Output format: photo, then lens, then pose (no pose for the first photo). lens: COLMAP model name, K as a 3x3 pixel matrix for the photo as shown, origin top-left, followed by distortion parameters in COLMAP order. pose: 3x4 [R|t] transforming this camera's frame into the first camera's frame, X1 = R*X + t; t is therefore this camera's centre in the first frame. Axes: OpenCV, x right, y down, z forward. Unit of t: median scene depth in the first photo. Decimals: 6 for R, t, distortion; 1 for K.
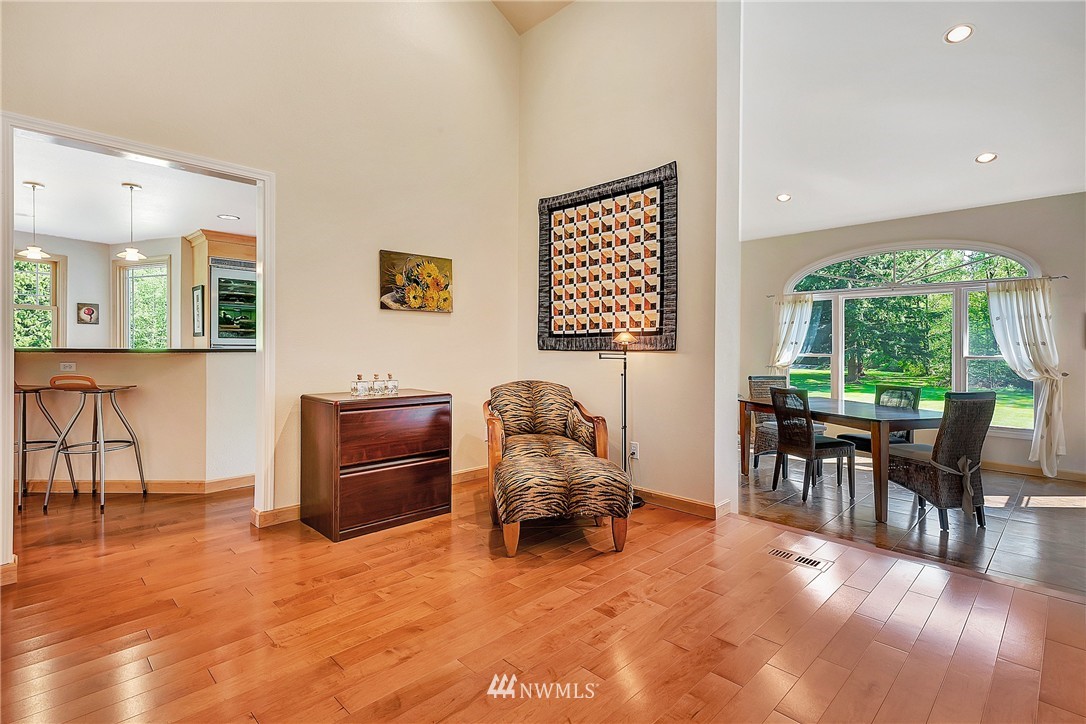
lens RADIAL K [[530.2, 0, 564.1], [0, 530.2, 347.4], [0, 0, 1]] dist [0.000349, 0.000429]
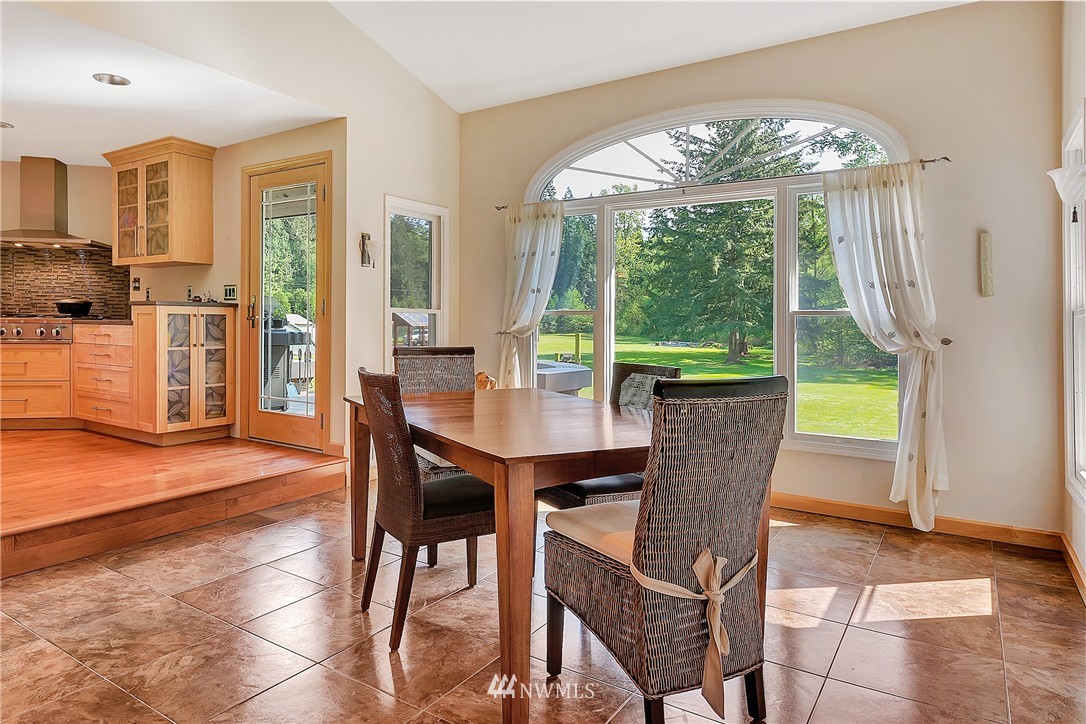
lens RADIAL K [[650.0, 0, 542.1], [0, 650.0, 316.2], [0, 0, 1]] dist [0.005075, 0.000841]
pose [[0.981422, 0.006789, 0.191742, 0.399861], [-0.005002, 0.999939, -0.009804, 0.032940], [-0.191797, 0.008663, 0.981396, 0.414497]]
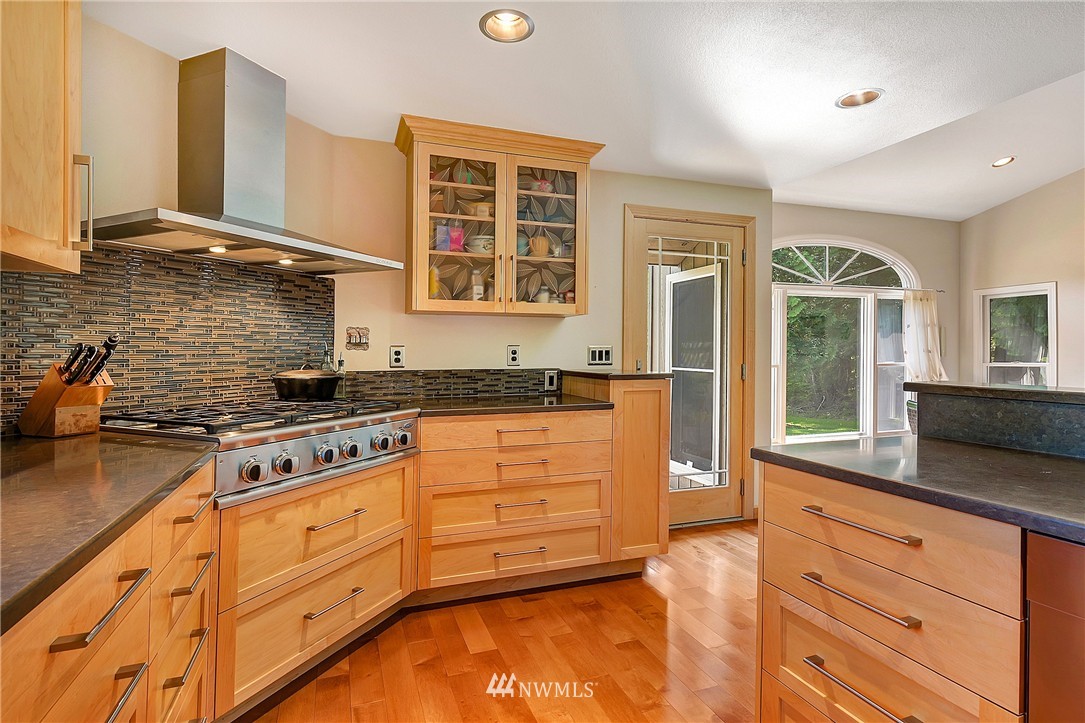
lens RADIAL K [[538.9, 0, 541.5], [0, 538.9, 337.9], [0, 0, 1]] dist [0.001826, 0.000228]
pose [[0.432989, 0.012847, 0.901308, -0.436010], [0.002651, 0.999876, -0.015525, -0.018467], [-0.901395, 0.009111, 0.432901, 1.207062]]
